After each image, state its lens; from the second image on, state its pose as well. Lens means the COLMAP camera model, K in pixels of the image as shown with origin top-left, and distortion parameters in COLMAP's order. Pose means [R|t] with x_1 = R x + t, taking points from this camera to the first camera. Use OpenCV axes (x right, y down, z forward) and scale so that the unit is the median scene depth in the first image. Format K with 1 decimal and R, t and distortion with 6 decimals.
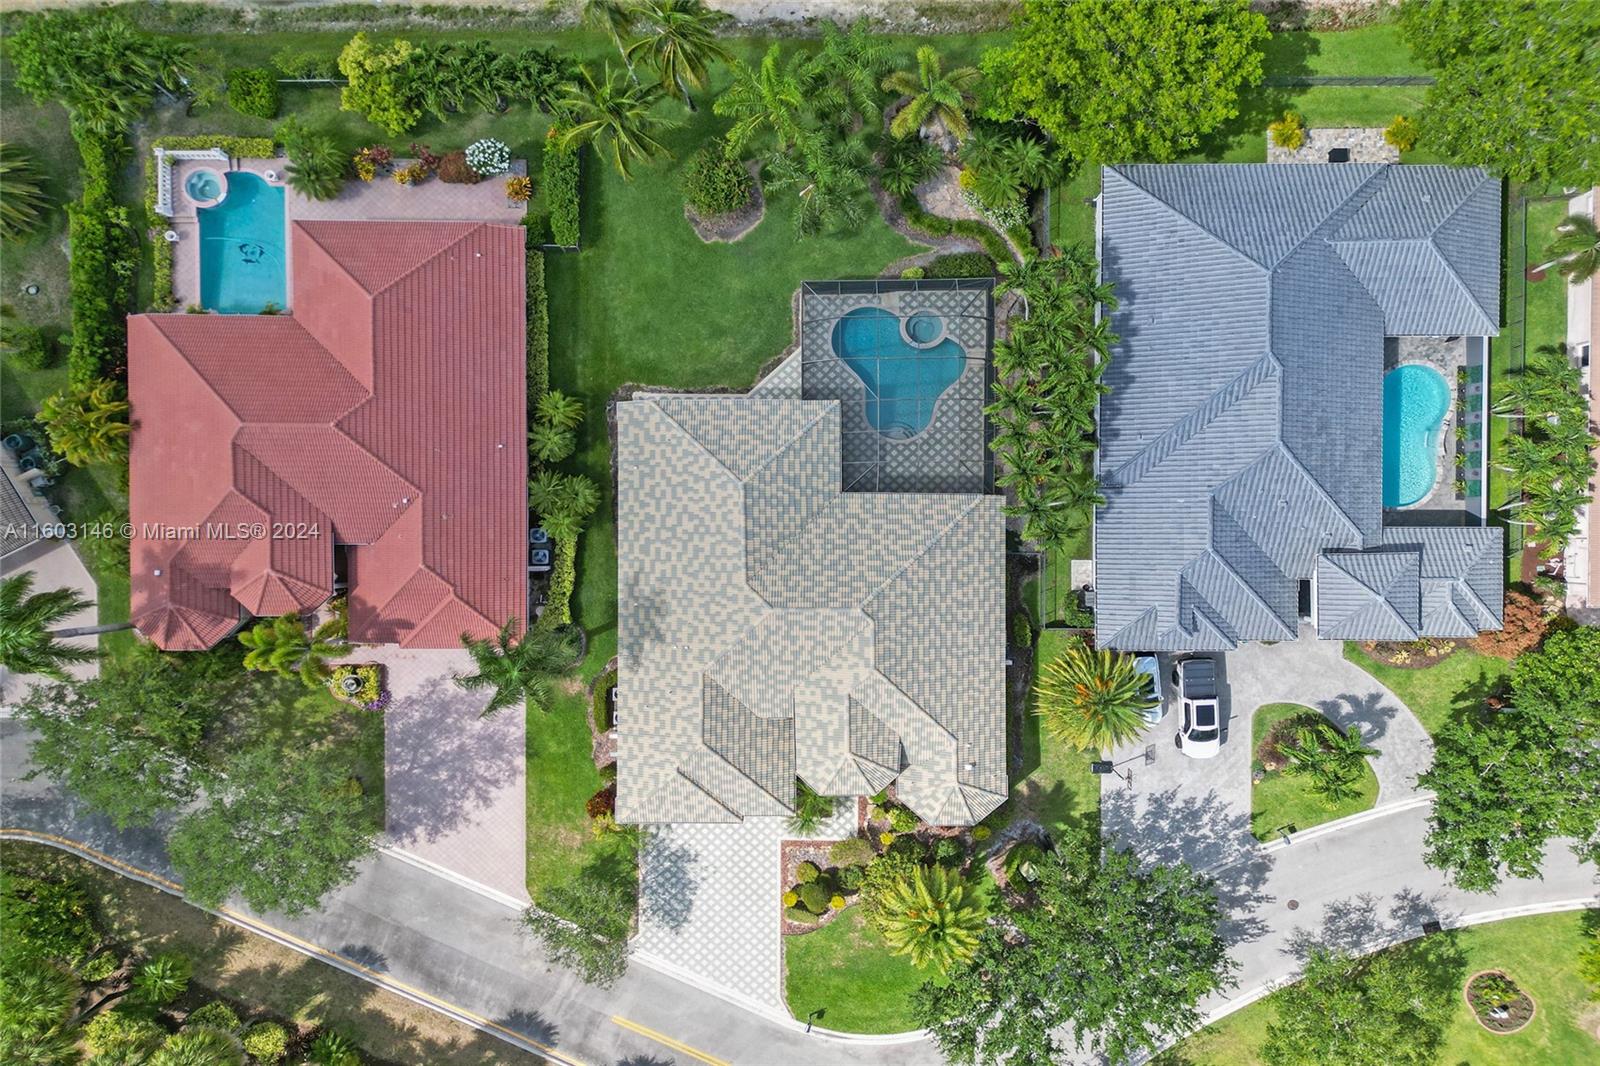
lens RADIAL K [[1098.7, 0, 800.0], [0, 1098.7, 533.0], [0, 0, 1]] dist [0.051844, -0.059184]
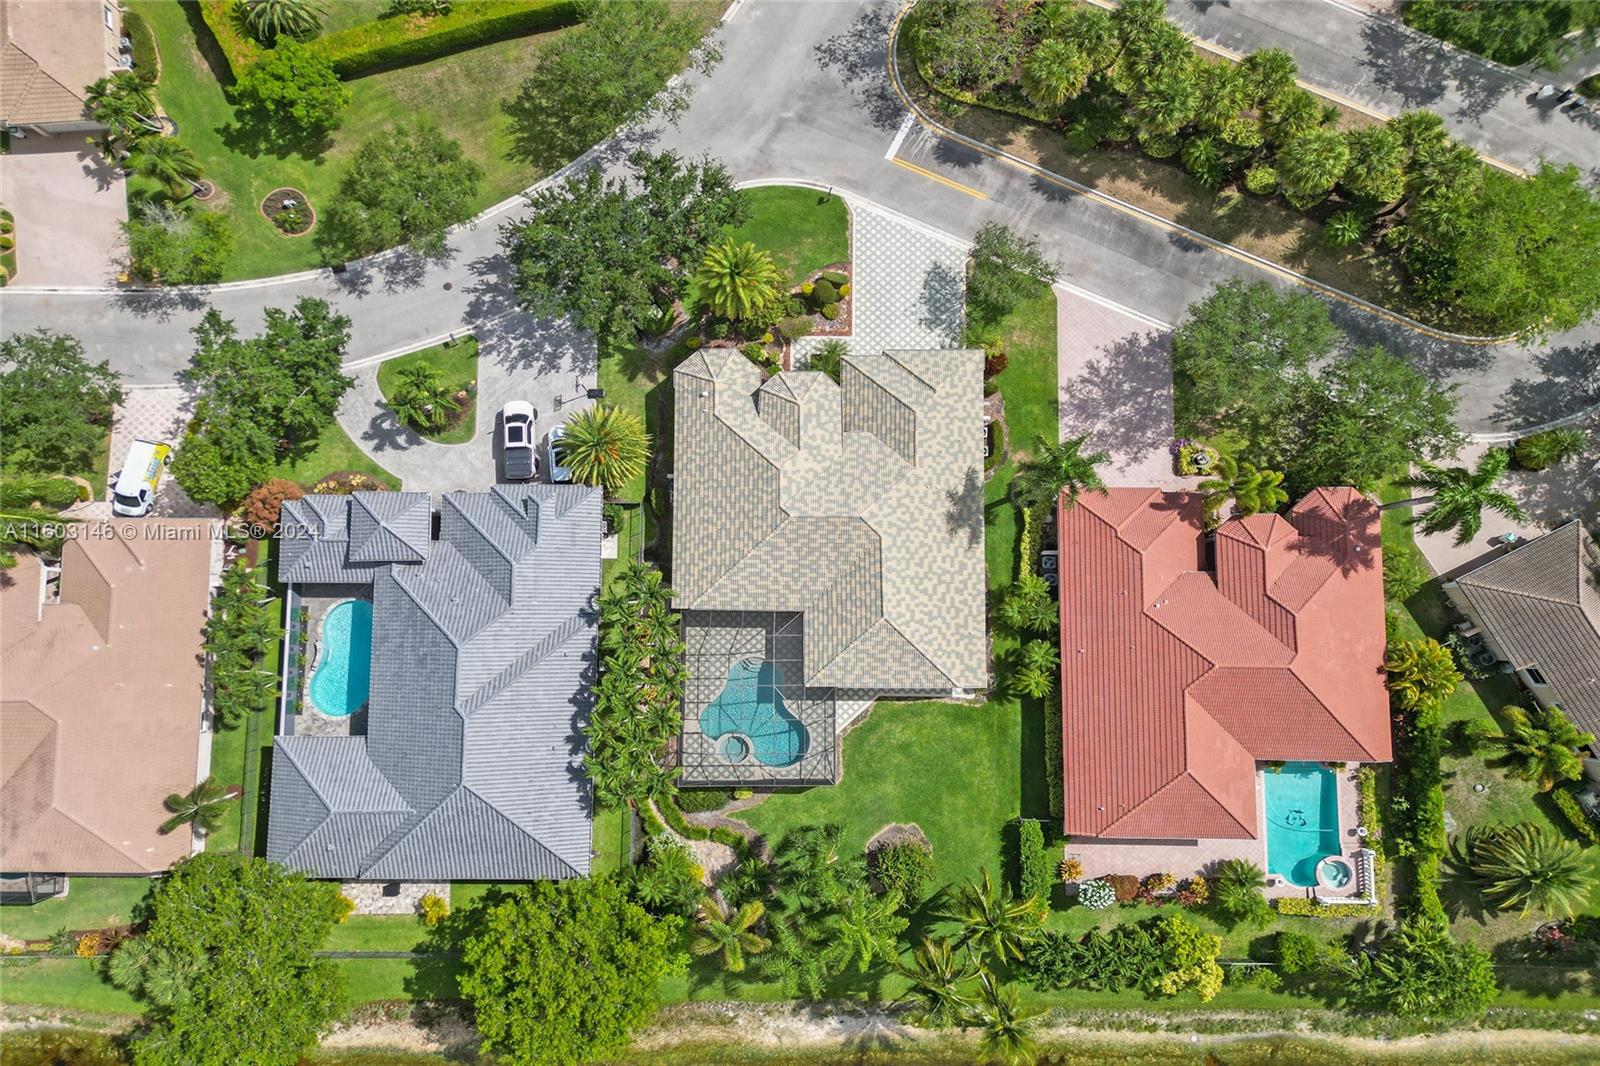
lens RADIAL K [[1098.7, 0, 800.0], [0, 1098.7, 533.0], [0, 0, 1]] dist [0.051844, -0.059184]
pose [[-0.999878, -0.002865, 0.015346, 0.022539], [0.004117, -0.996609, 0.082176, -0.048147], [0.015059, 0.082229, 0.996500, -0.231206]]
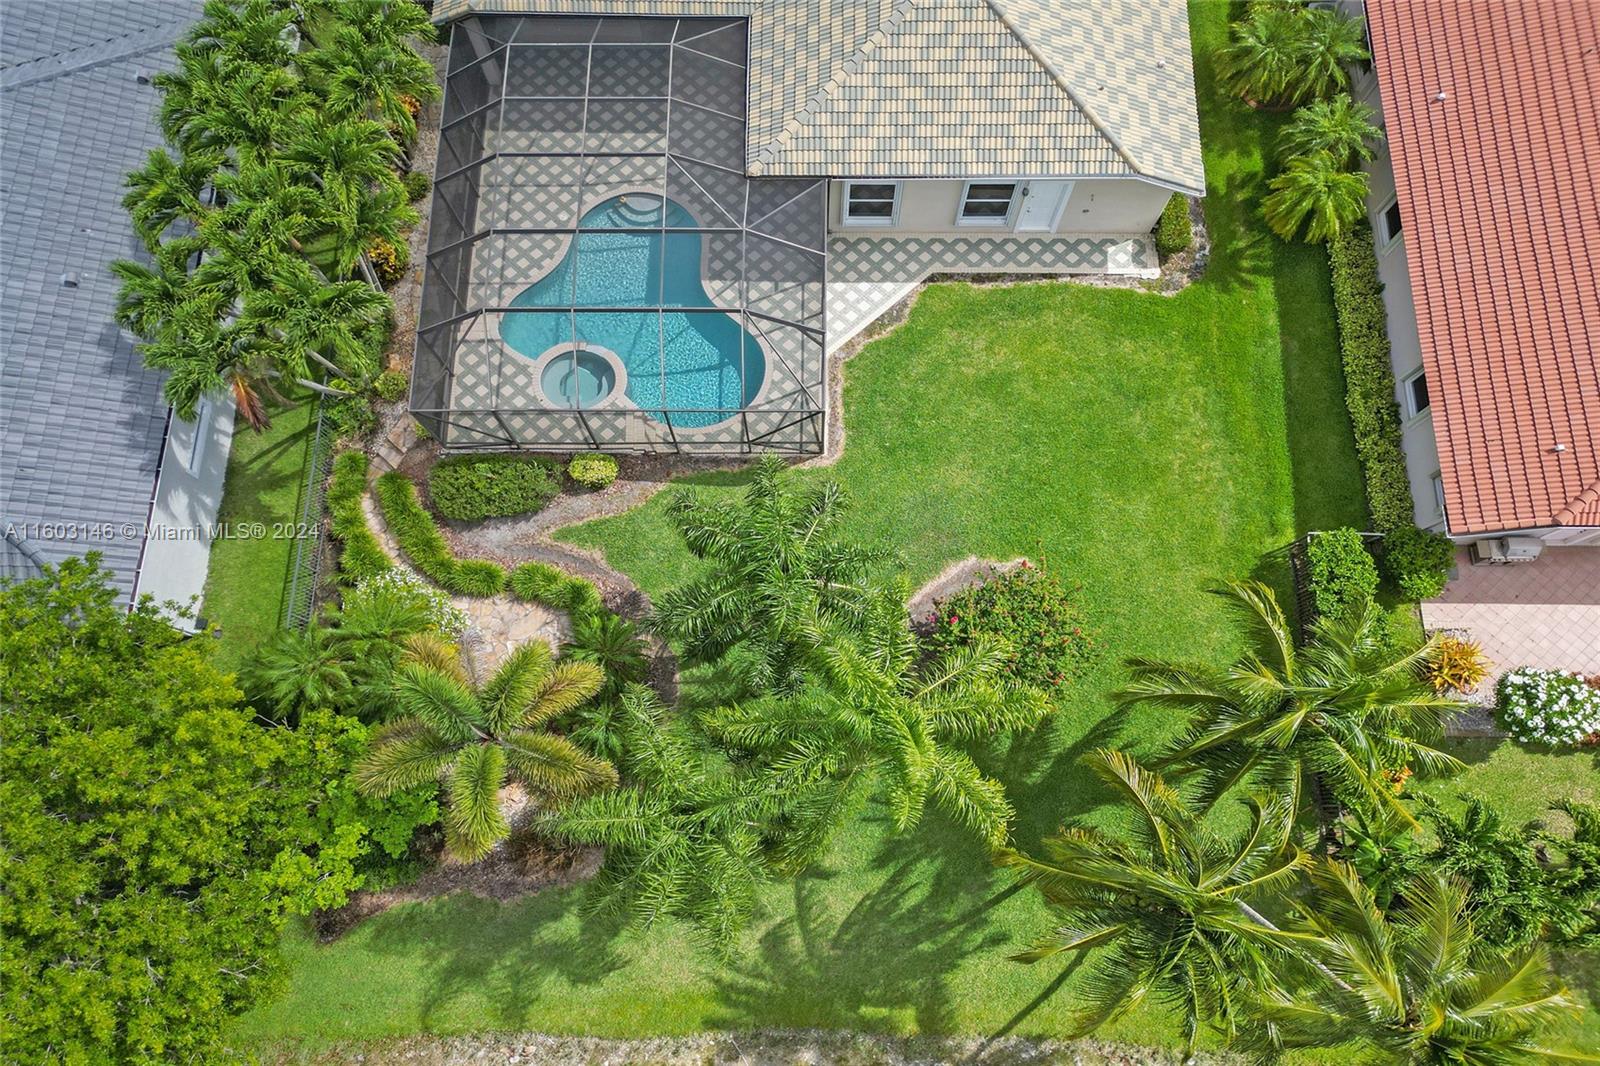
lens RADIAL K [[1098.7, 0, 800.0], [0, 1098.7, 533.0], [0, 0, 1]] dist [0.051844, -0.059184]
pose [[-0.999771, -0.004108, 0.020979, 0.002739], [0.009324, -0.966901, 0.254980, -0.382532], [0.019237, 0.255117, 0.966719, 0.547641]]
